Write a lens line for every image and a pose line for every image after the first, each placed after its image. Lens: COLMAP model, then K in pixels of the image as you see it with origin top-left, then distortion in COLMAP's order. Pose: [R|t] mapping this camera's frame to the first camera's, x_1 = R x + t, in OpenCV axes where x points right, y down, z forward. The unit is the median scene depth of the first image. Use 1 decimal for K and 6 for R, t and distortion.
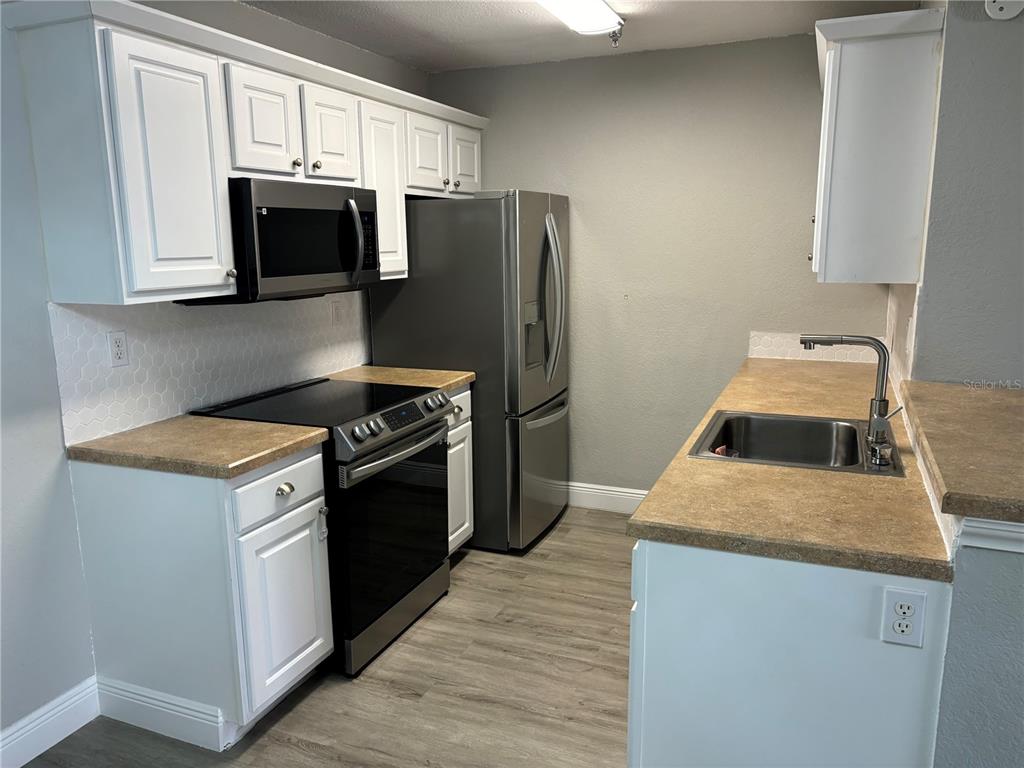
lens RADIAL K [[774.9, 0, 508.6], [0, 774.9, 383.6], [0, 0, 1]] dist [0.025542, -0.039816]
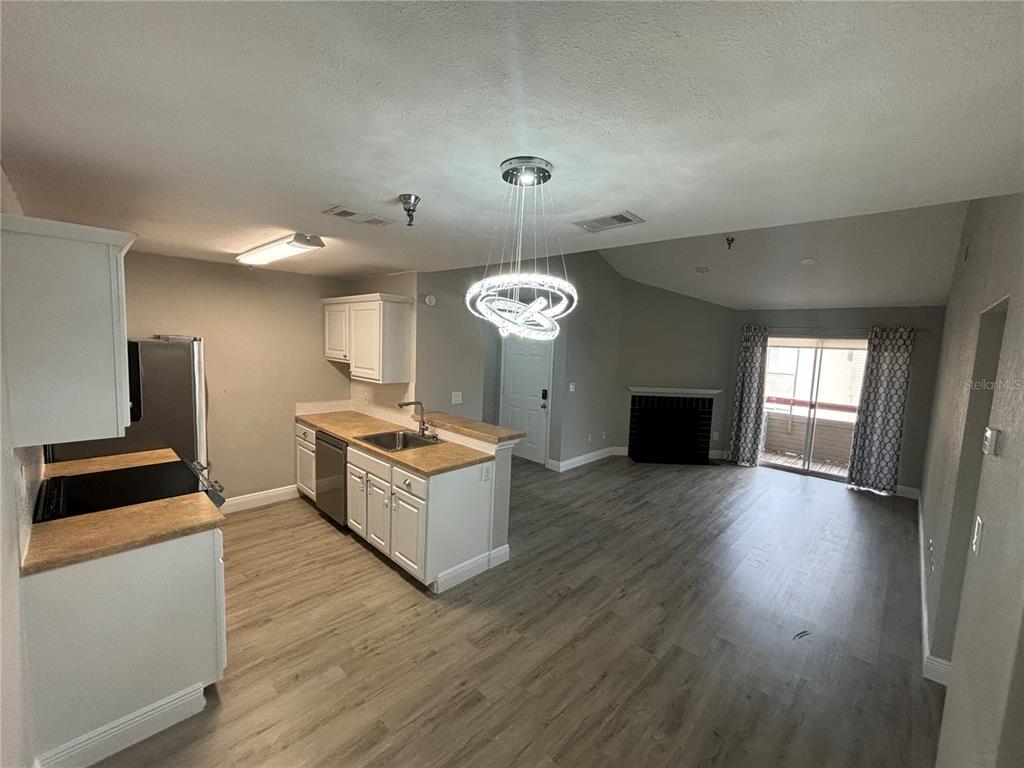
lens RADIAL K [[416.2, 0, 512.3], [0, 416.2, 376.3], [0, 0, 1]] dist [-0.008934, -0.000078]
pose [[0.357320, -0.052375, 0.932512, -0.833229], [0.132047, 0.991231, 0.005075, -0.105712], [-0.924601, 0.121322, 0.361102, 0.045573]]
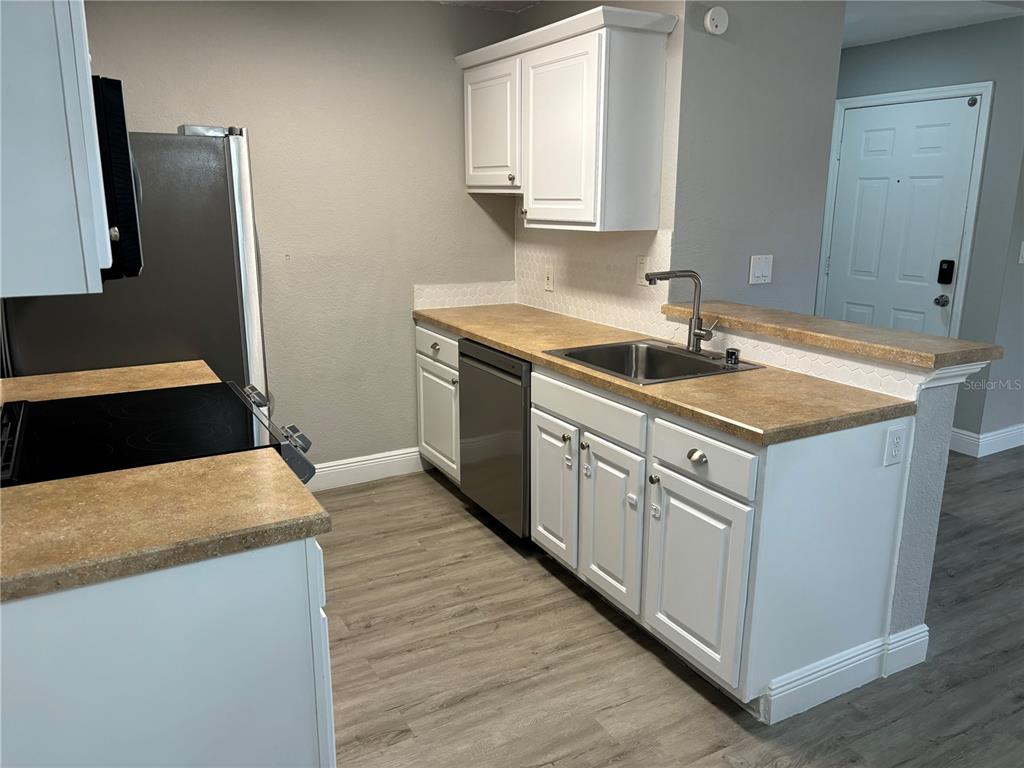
lens RADIAL K [[774.9, 0, 512.8], [0, 774.9, 376.0], [0, 0, 1]] dist [0.025542, -0.039816]
pose [[0.619158, -0.164258, 0.767895, -0.661343], [0.136041, 0.985529, 0.101121, -0.051953], [-0.773393, 0.041856, 0.632544, 0.376842]]
